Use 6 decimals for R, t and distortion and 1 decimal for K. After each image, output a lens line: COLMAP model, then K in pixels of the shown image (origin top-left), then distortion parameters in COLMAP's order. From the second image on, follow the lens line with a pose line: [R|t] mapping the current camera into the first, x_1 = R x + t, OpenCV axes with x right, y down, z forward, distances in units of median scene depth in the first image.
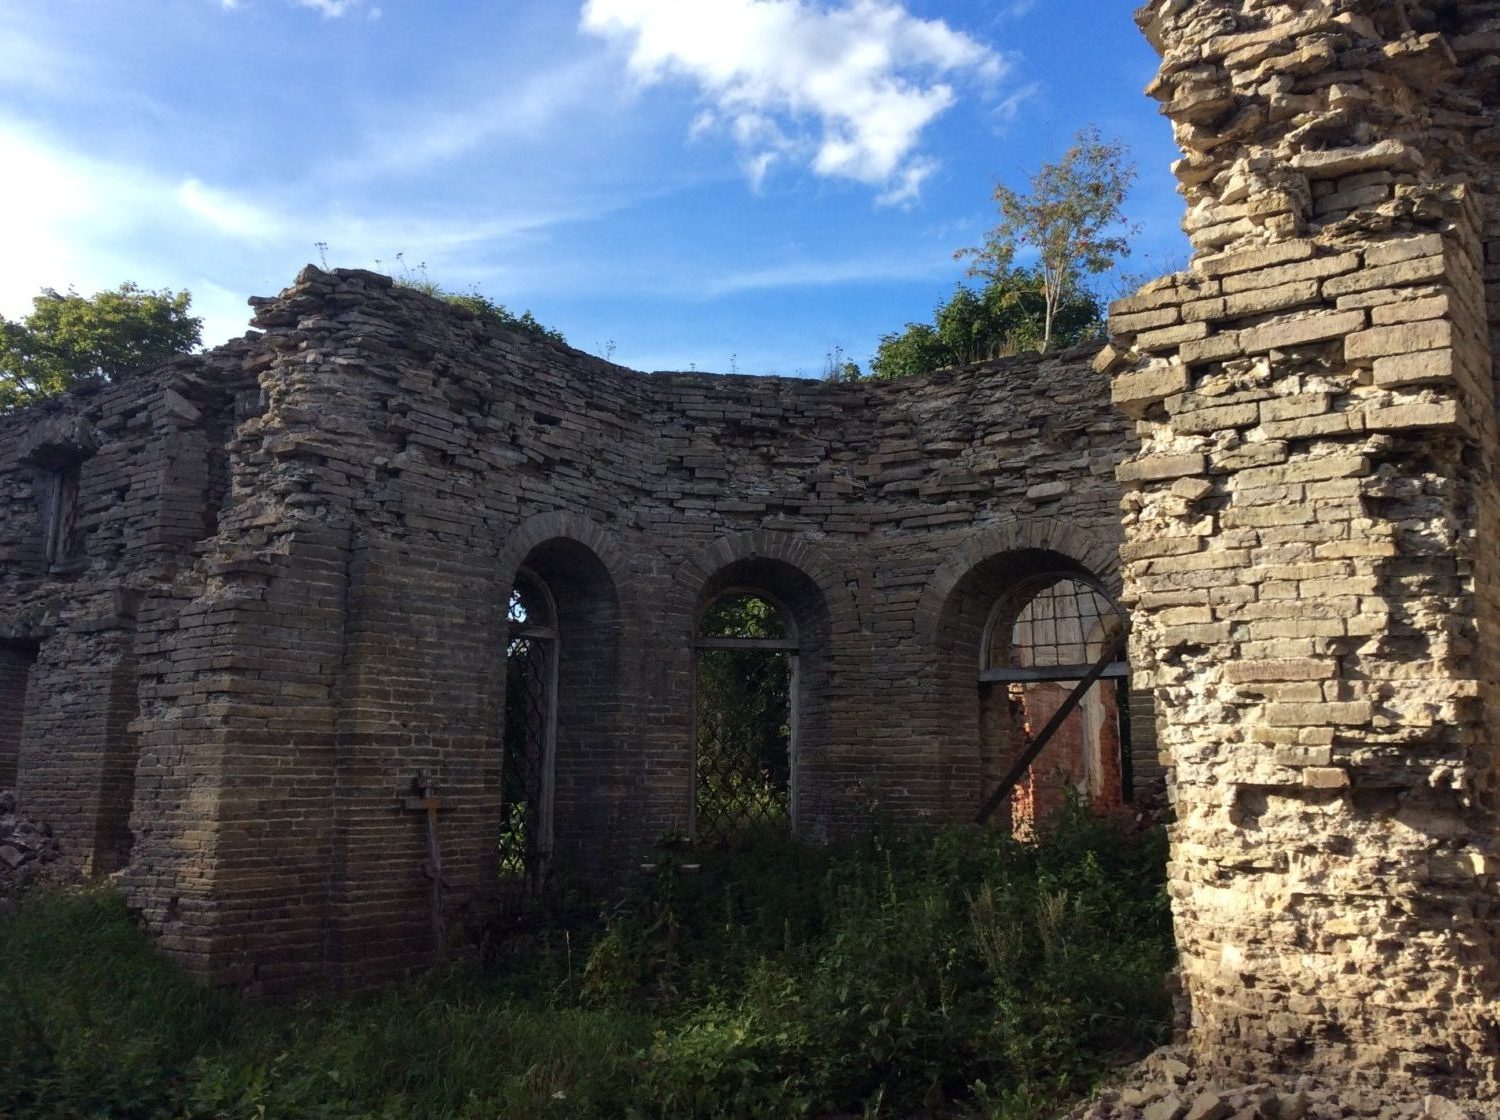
lens RADIAL K [[1306.7, 0, 721.8], [0, 1306.7, 510.9], [0, 0, 1]] dist [0.040449, -0.052267]
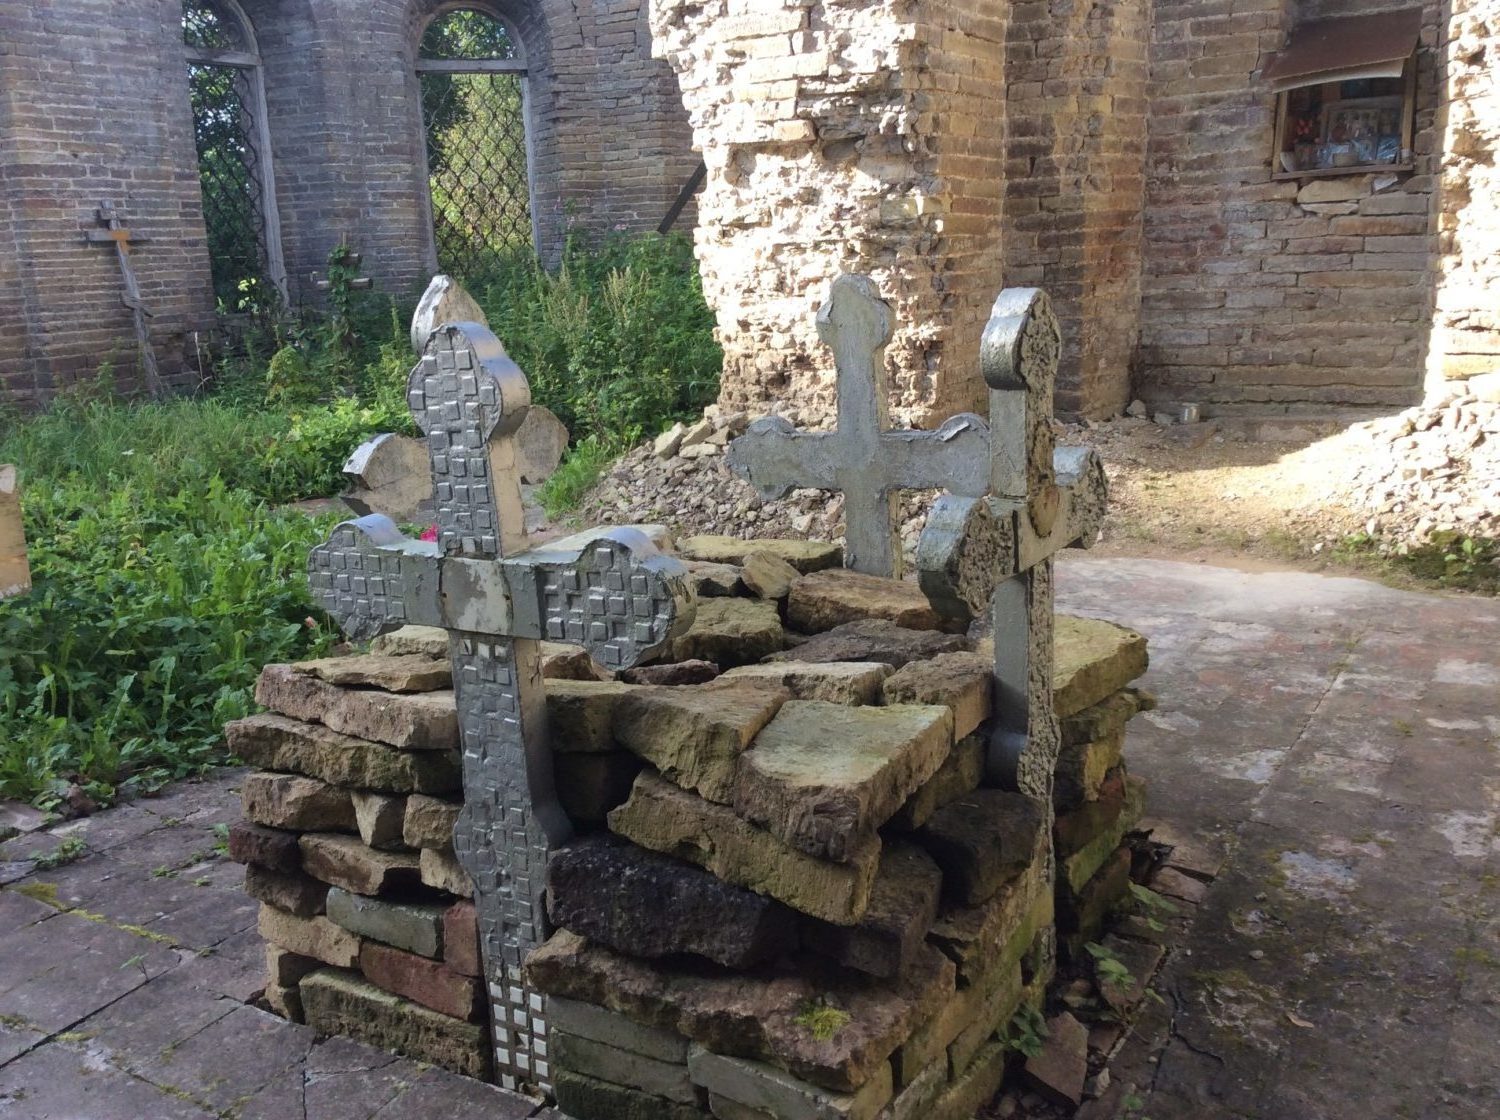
lens RADIAL K [[1354.6, 0, 753.2], [0, 1354.6, 559.6], [0, 0, 1]] dist [0.094825, -0.166820]
pose [[0.997398, -0.053395, 0.048446, 0.345004], [0.029104, 0.912953, 0.407026, 0.066571], [-0.065962, -0.404557, 0.912131, -0.147135]]
